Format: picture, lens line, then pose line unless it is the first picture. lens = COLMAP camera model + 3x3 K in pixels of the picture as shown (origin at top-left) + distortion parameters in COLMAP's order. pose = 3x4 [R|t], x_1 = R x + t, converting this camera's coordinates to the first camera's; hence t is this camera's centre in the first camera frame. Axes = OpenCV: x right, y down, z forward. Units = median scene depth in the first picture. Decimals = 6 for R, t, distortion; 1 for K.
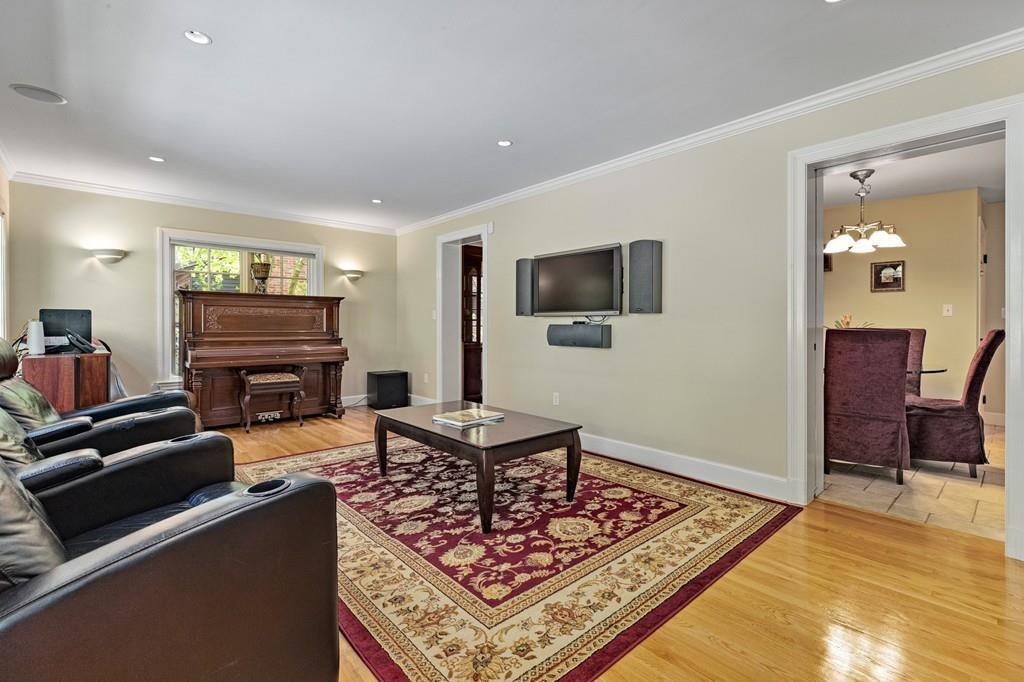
lens RADIAL K [[462.4, 0, 519.3], [0, 462.4, 326.5], [0, 0, 1]] dist [0.004010, -0.001178]
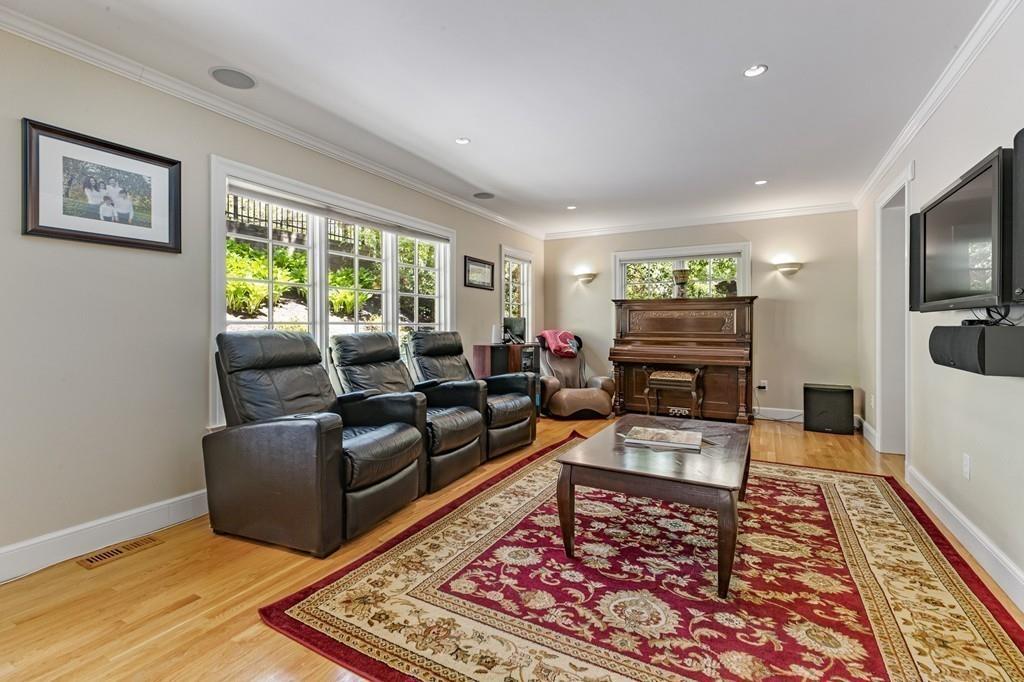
lens RADIAL K [[462.4, 0, 511.5], [0, 462.4, 330.6], [0, 0, 1]] dist [0.004010, -0.001178]
pose [[0.322325, 0.008891, -0.946587, 0.648197], [-0.002046, 0.999960, 0.008695, -0.004785], [0.946627, -0.000866, 0.322330, 0.519967]]
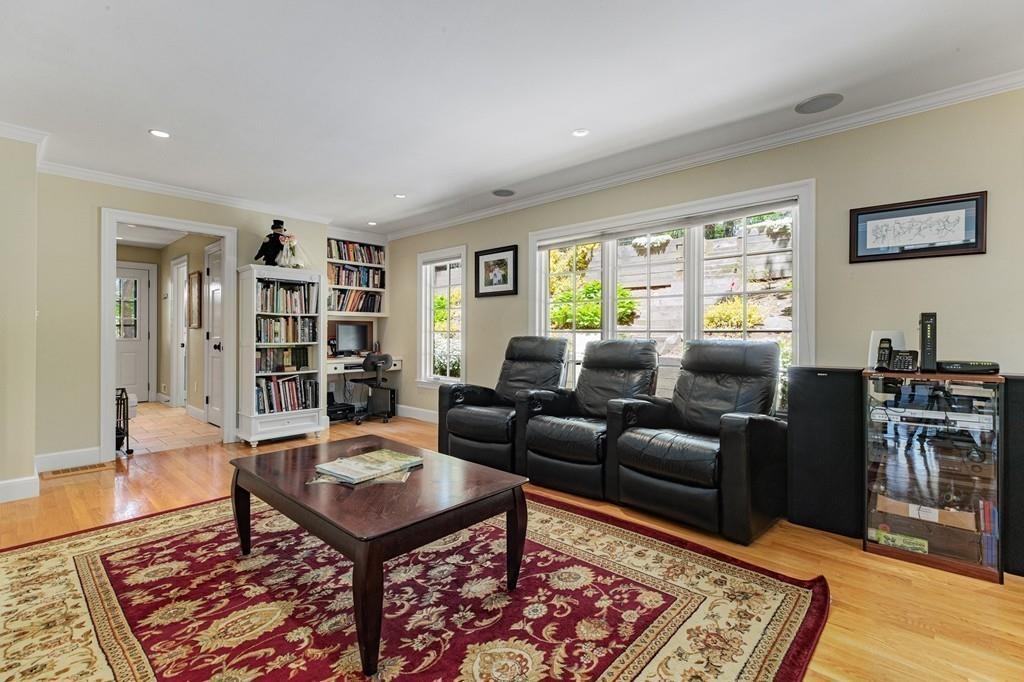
lens RADIAL K [[462.4, 0, 516.3], [0, 462.4, 334.3], [0, 0, 1]] dist [0.004010, -0.001178]
pose [[-0.995578, -0.001000, -0.093931, -0.288517], [-0.001194, 0.999997, 0.002006, -0.005148], [0.093929, 0.002110, -0.995577, 1.893277]]
